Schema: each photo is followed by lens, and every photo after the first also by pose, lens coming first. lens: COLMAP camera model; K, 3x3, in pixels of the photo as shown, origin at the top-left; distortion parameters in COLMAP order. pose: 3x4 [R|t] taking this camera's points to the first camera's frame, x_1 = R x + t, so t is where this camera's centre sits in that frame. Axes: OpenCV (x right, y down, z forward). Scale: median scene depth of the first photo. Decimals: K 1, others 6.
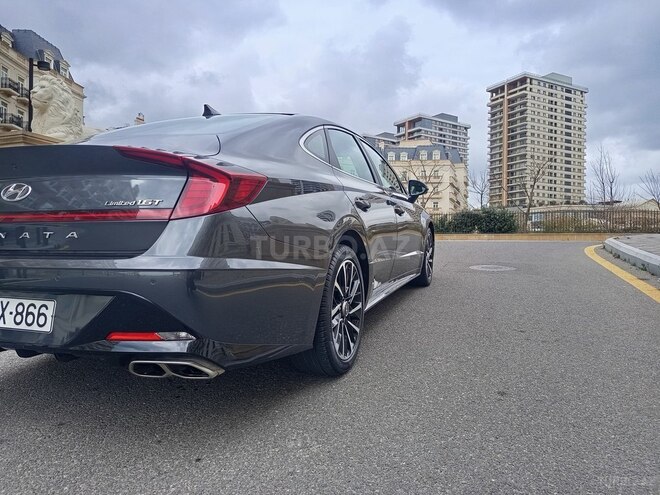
lens RADIAL K [[465.6, 0, 355.9], [0, 465.6, 247.4], [0, 0, 1]] dist [0.013943, -0.030231]
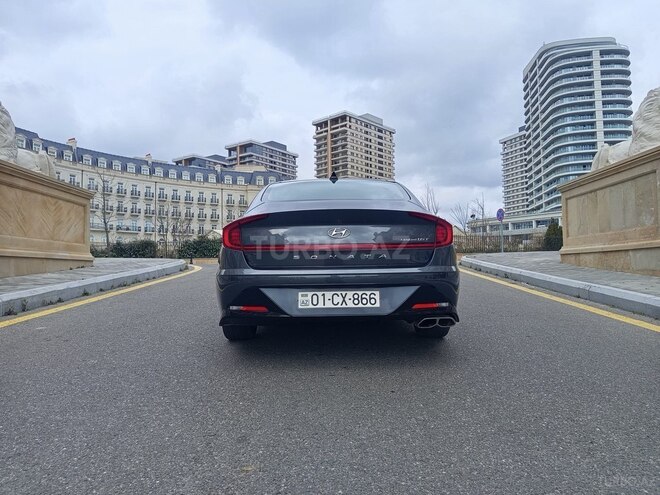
lens RADIAL K [[465.6, 0, 332.4], [0, 465.6, 249.5], [0, 0, 1]] dist [0.013943, -0.030231]
pose [[0.938320, -0.002406, 0.345760, -0.178887], [0.016997, 0.999088, -0.039173, 0.002100], [-0.345351, 0.042634, 0.937505, -0.087505]]
